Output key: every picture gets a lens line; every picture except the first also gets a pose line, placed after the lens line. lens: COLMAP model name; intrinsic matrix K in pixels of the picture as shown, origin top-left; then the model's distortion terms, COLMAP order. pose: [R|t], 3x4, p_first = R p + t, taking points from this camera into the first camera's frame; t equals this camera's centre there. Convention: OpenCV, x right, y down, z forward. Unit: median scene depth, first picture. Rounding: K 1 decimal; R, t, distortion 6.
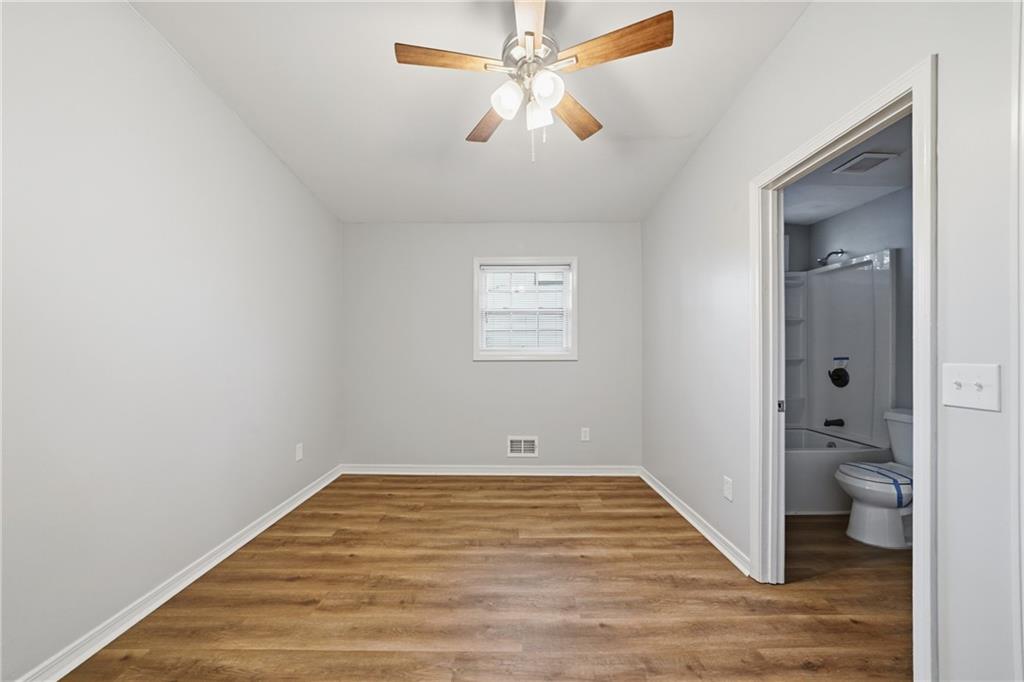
lens RADIAL K [[361.8, 0, 505.2], [0, 361.8, 344.8], [0, 0, 1]] dist [-0.010444, 0.000055]
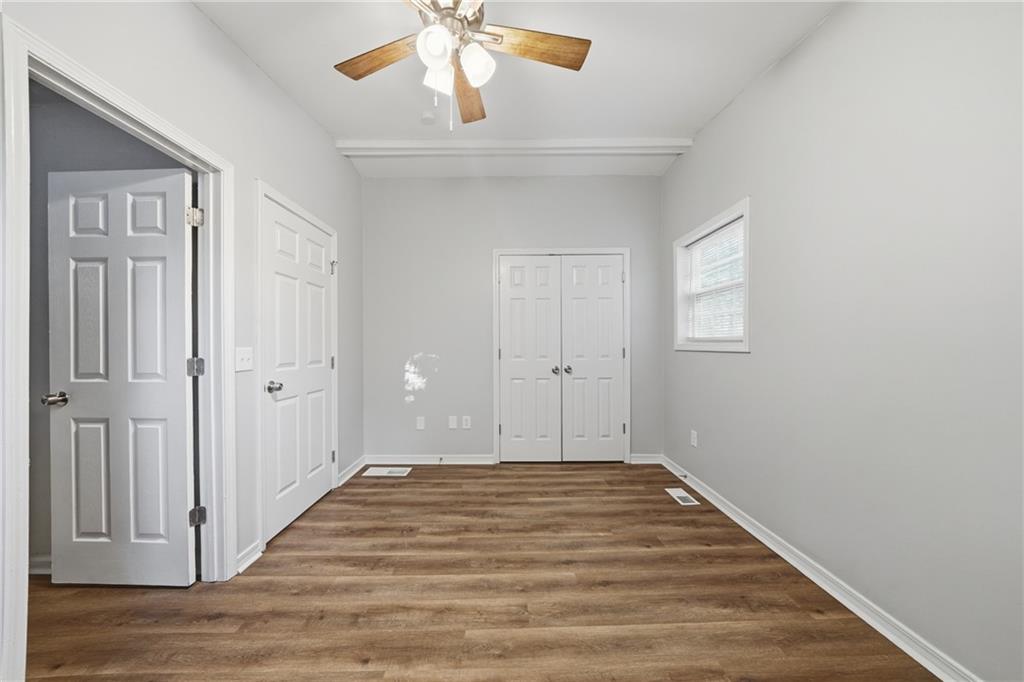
lens RADIAL K [[361.8, 0, 505.2], [0, 361.8, 344.8], [0, 0, 1]] dist [-0.010444, 0.000055]
pose [[-0.999993, 0.000029, -0.003724, -0.045543], [0.000084, 0.999890, -0.014853, 0.035473], [0.003723, -0.014853, -0.999883, 1.499094]]
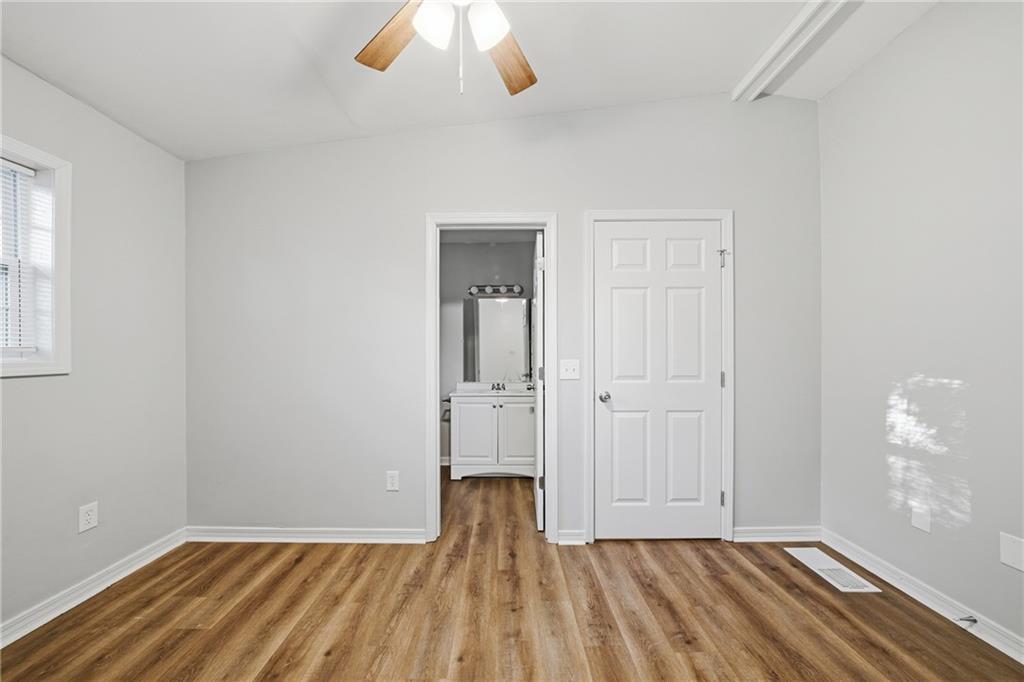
lens RADIAL K [[358.5, 0, 506.6], [0, 358.5, 355.9], [0, 0, 1]] dist [-0.008825, 0.000105]
pose [[0.002869, -0.004817, 0.999984, -0.496340], [-0.014098, 0.999889, 0.004857, 0.013181], [-0.999896, -0.014112, 0.002801, 0.719057]]
